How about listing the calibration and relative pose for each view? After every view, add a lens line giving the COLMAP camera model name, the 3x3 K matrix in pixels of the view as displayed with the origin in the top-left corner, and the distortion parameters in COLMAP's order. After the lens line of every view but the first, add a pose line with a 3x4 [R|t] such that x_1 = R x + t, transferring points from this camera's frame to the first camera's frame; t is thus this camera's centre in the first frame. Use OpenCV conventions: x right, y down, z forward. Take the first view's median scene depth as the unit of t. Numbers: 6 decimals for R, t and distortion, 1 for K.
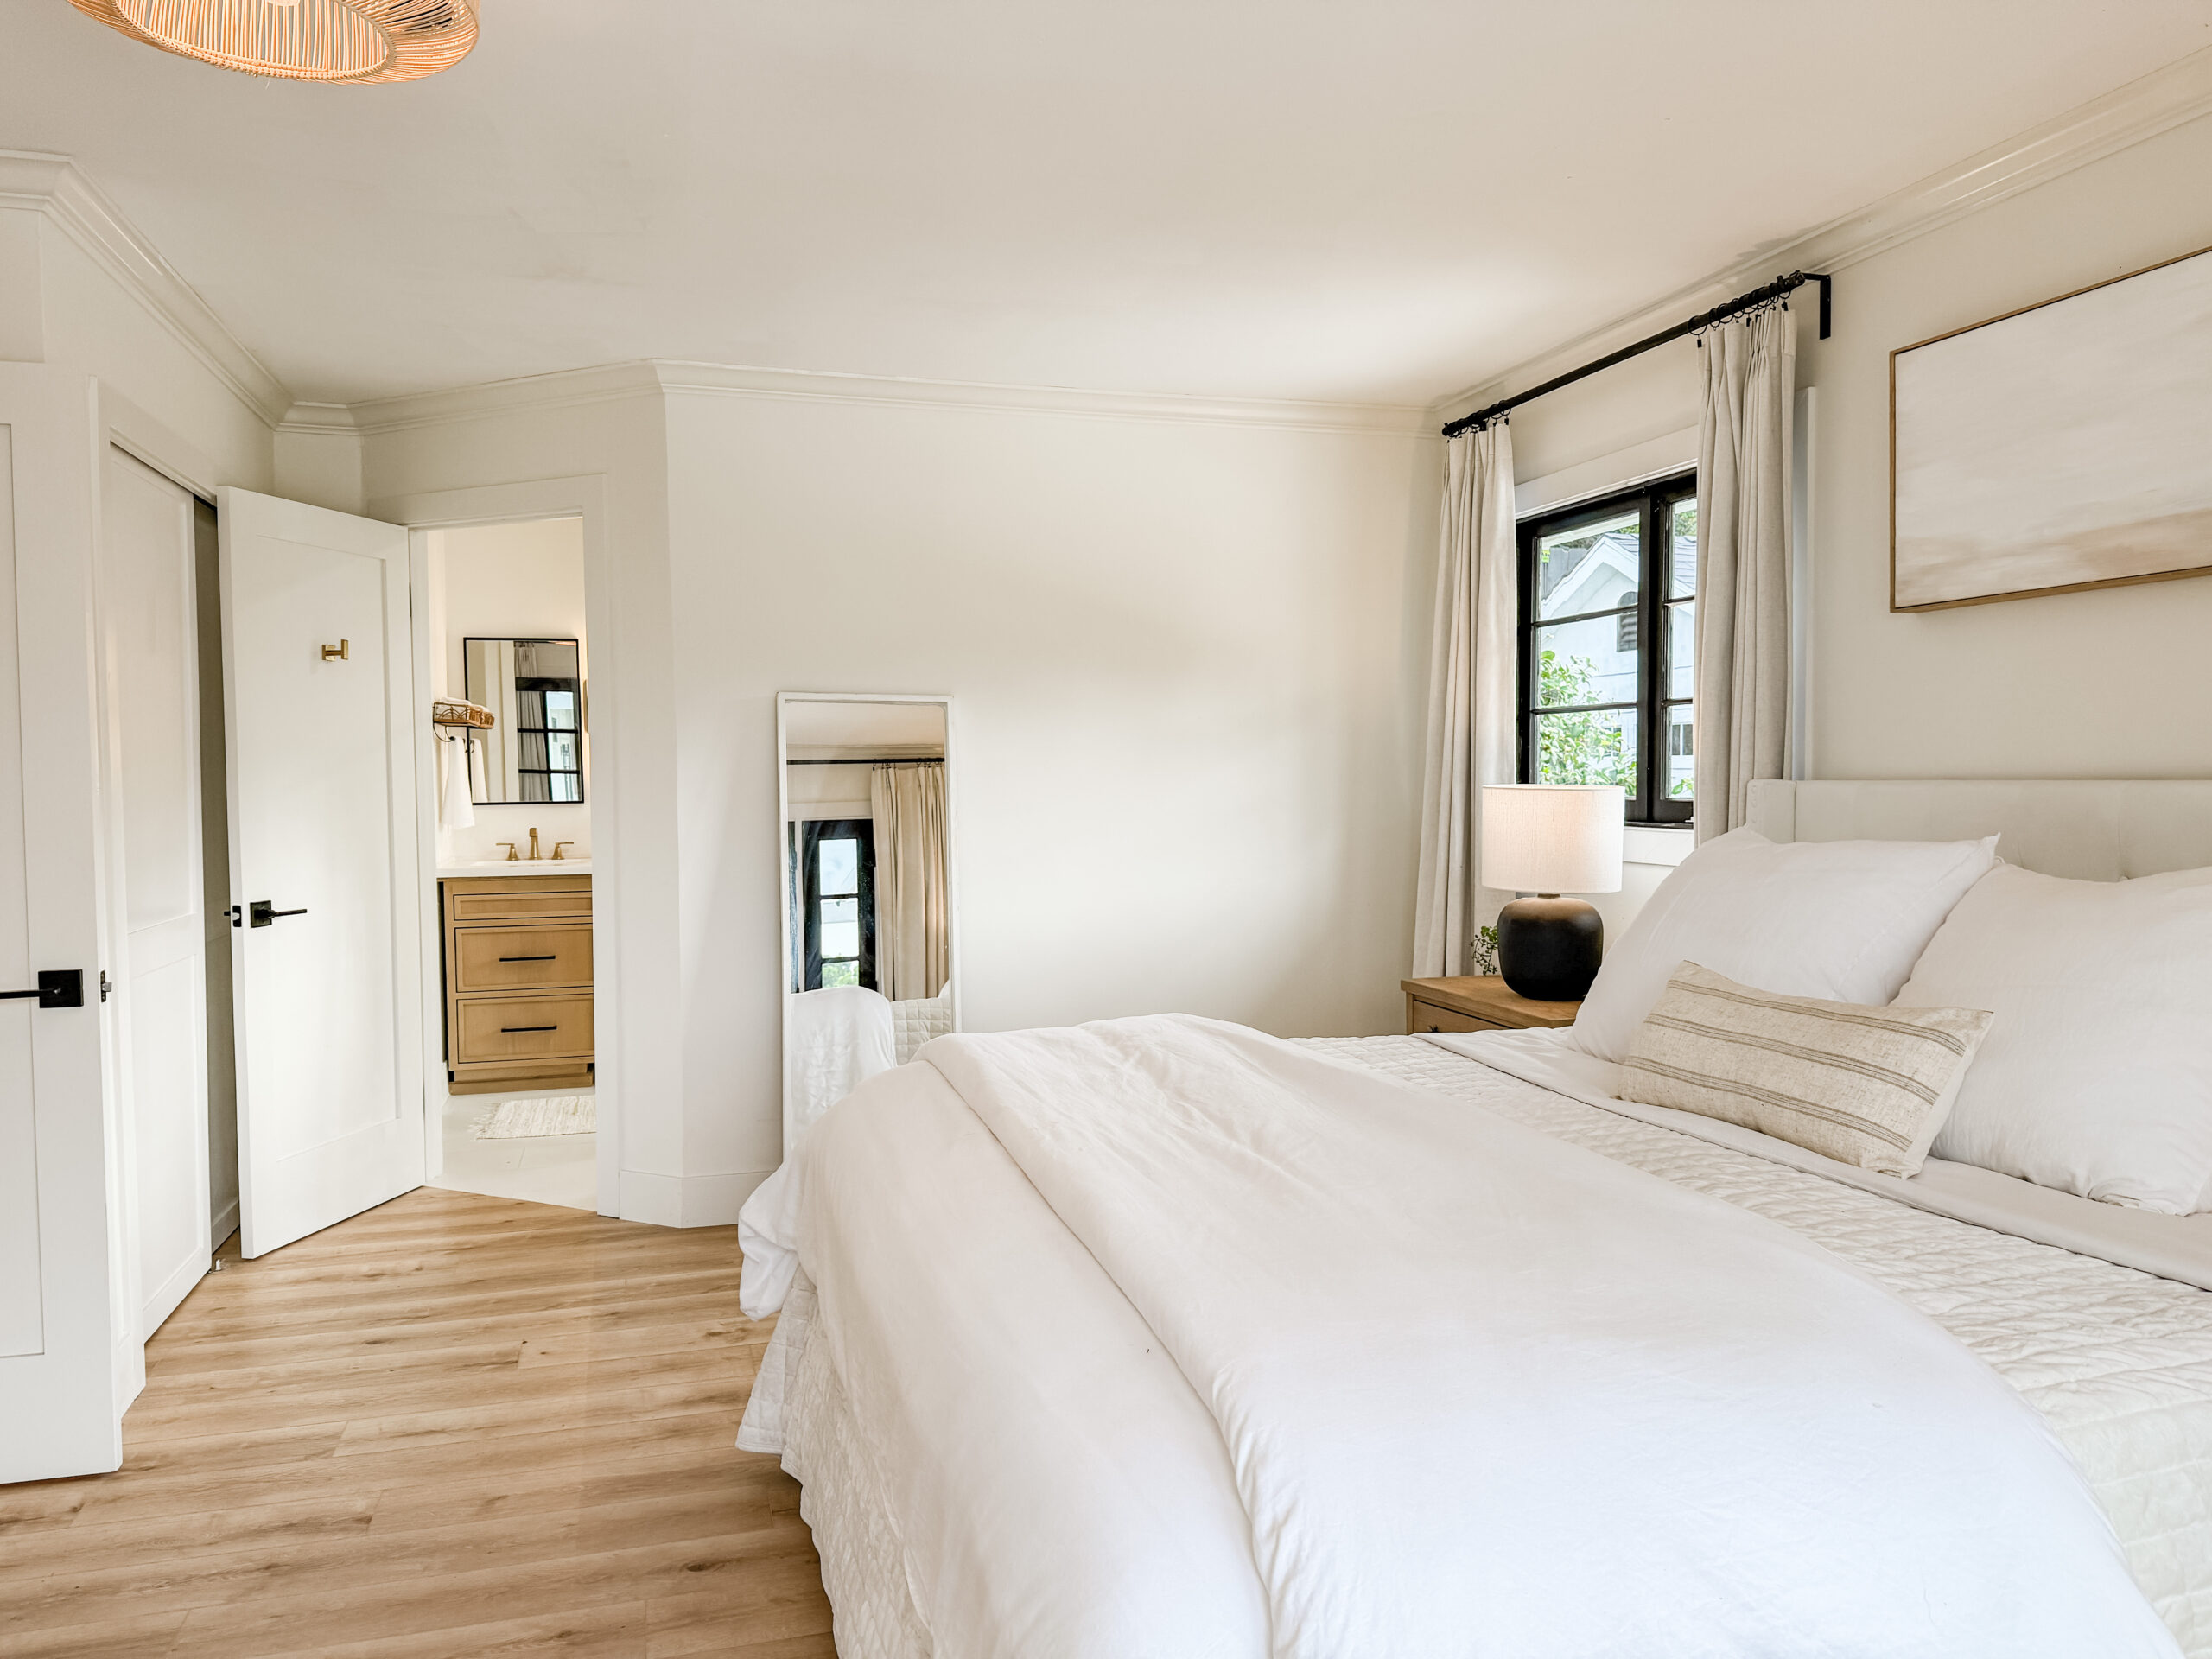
lens RADIAL K [[1547.2, 0, 1106.0], [0, 1547.2, 829.5], [0, 0, 1]] dist [0.023335, -0.045006]
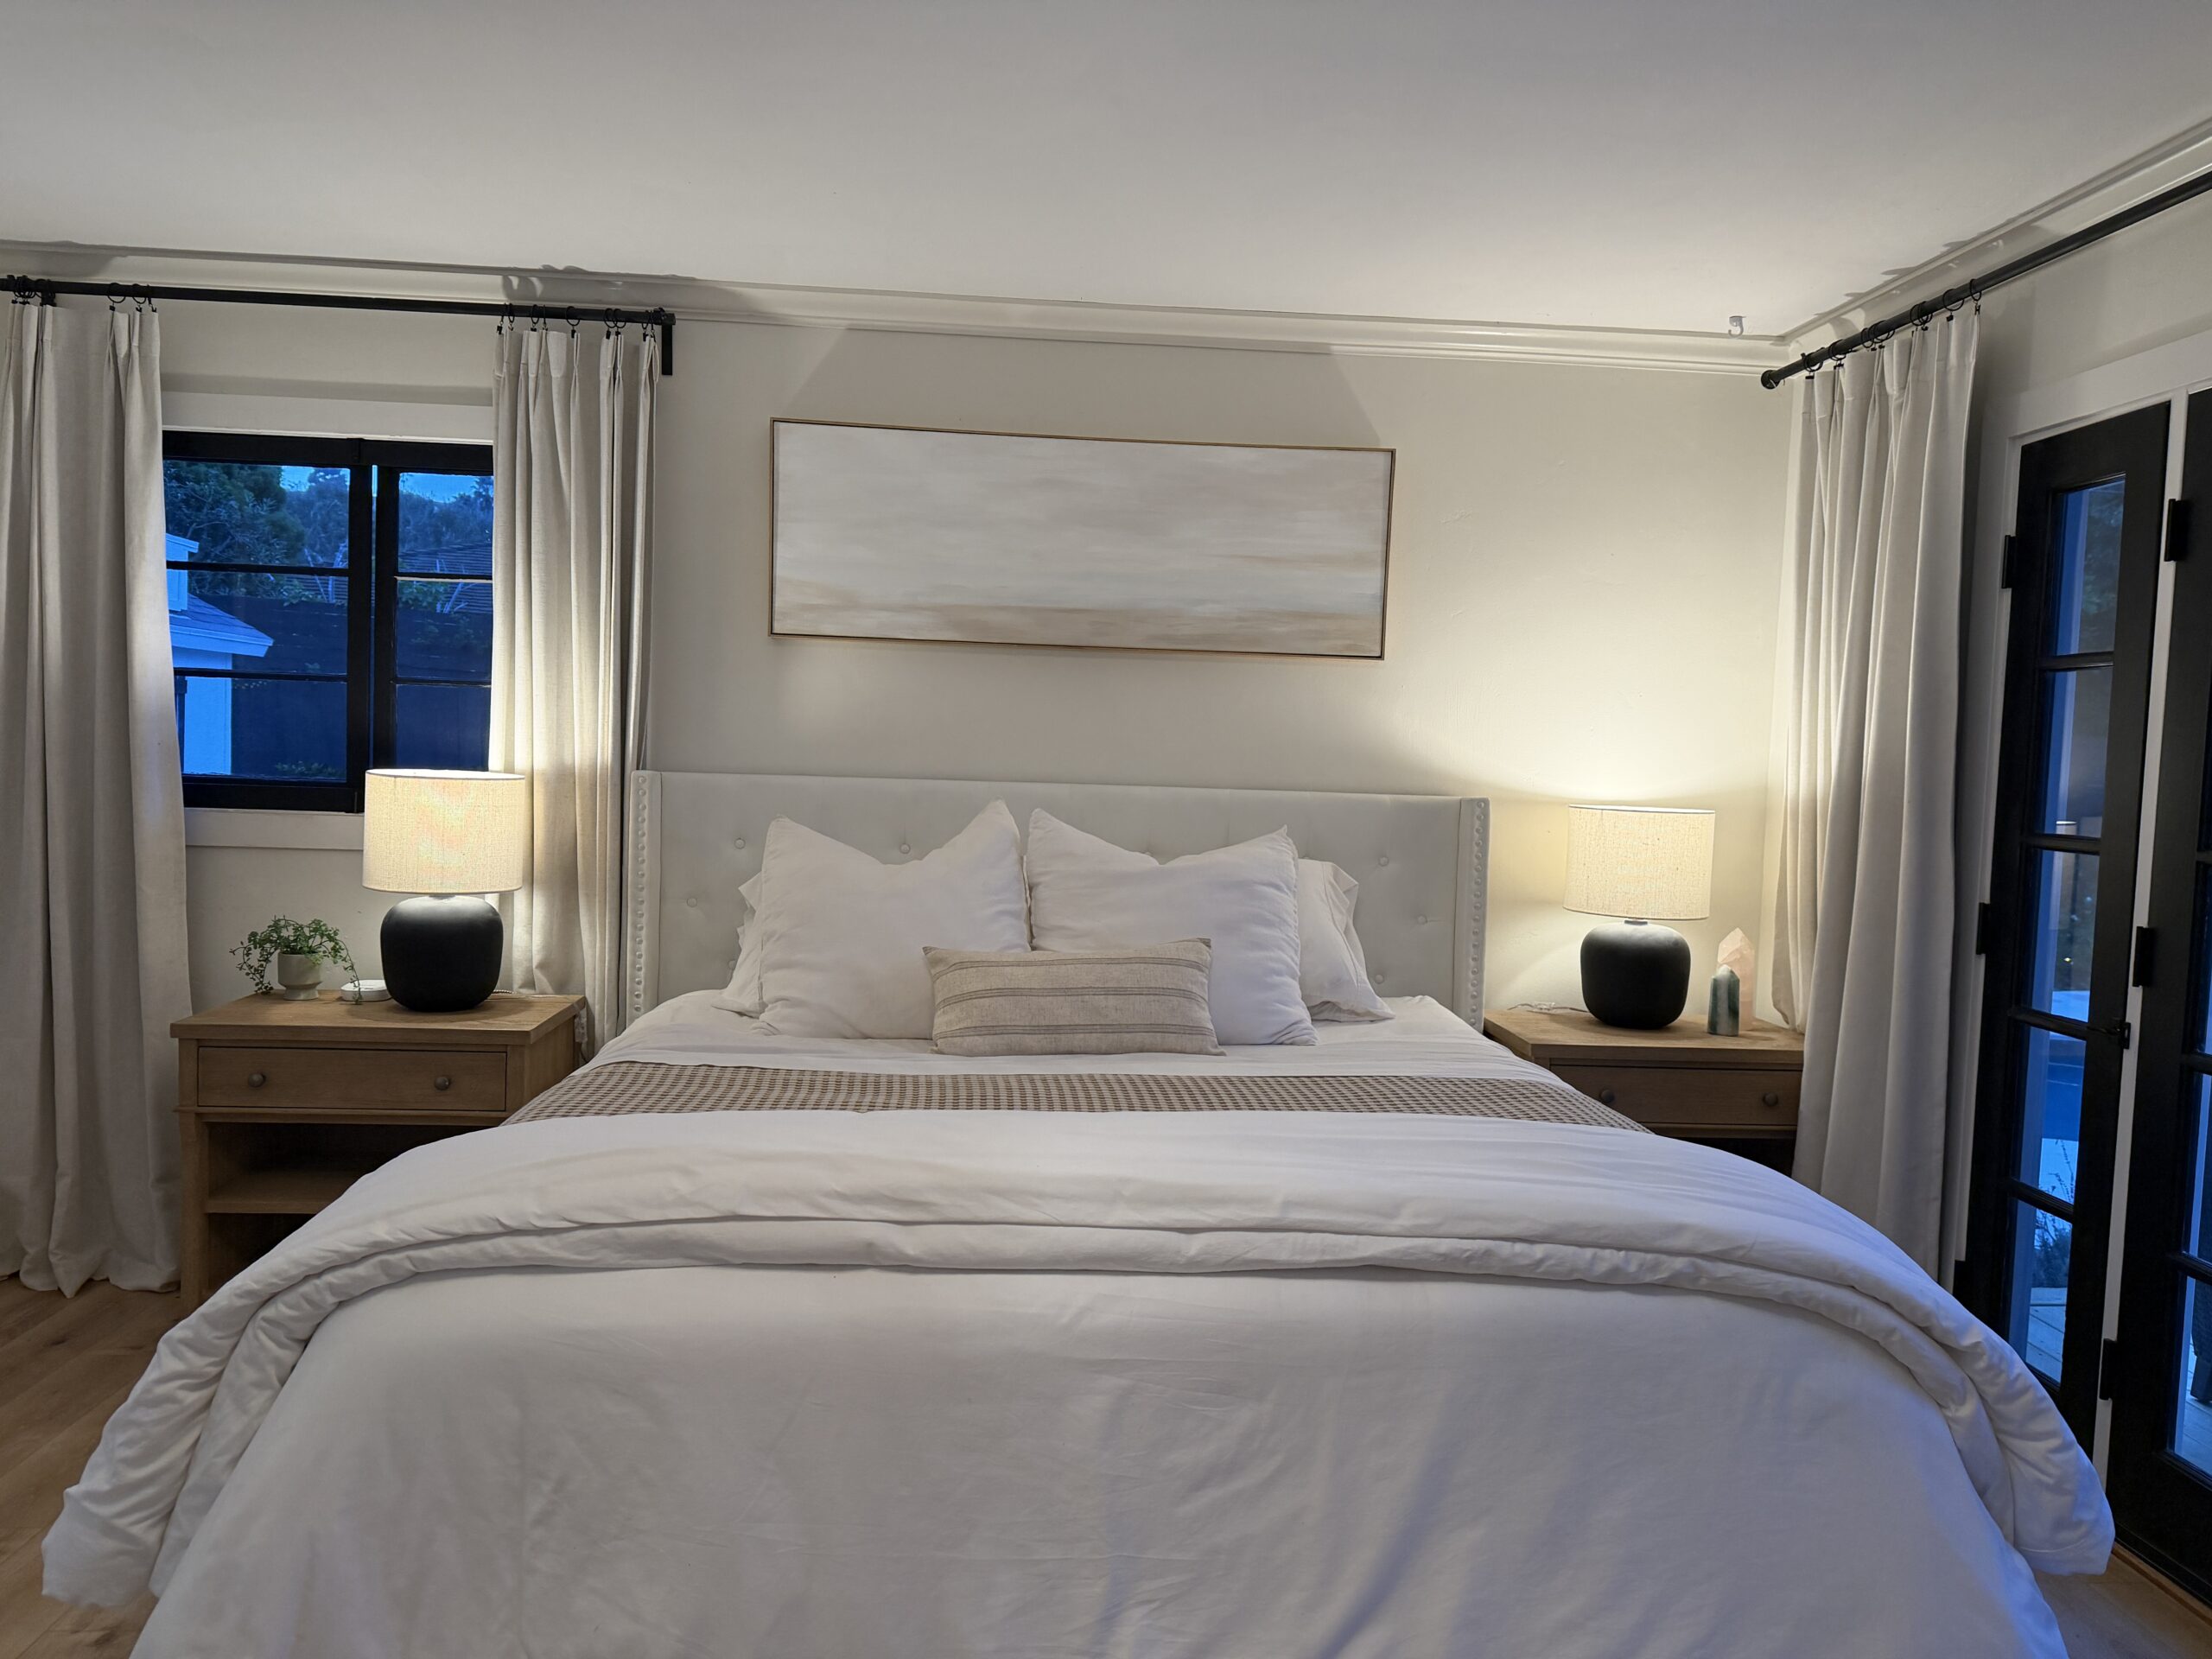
lens RADIAL K [[1502.2, 0, 1106.0], [0, 1502.2, 829.5], [0, 0, 1]] dist [0.091599, -0.146874]
pose [[0.208998, -0.030446, 0.977442, -0.597467], [-0.000003, 0.999515, 0.031134, -0.026006], [-0.977916, -0.006510, 0.208896, 0.497301]]
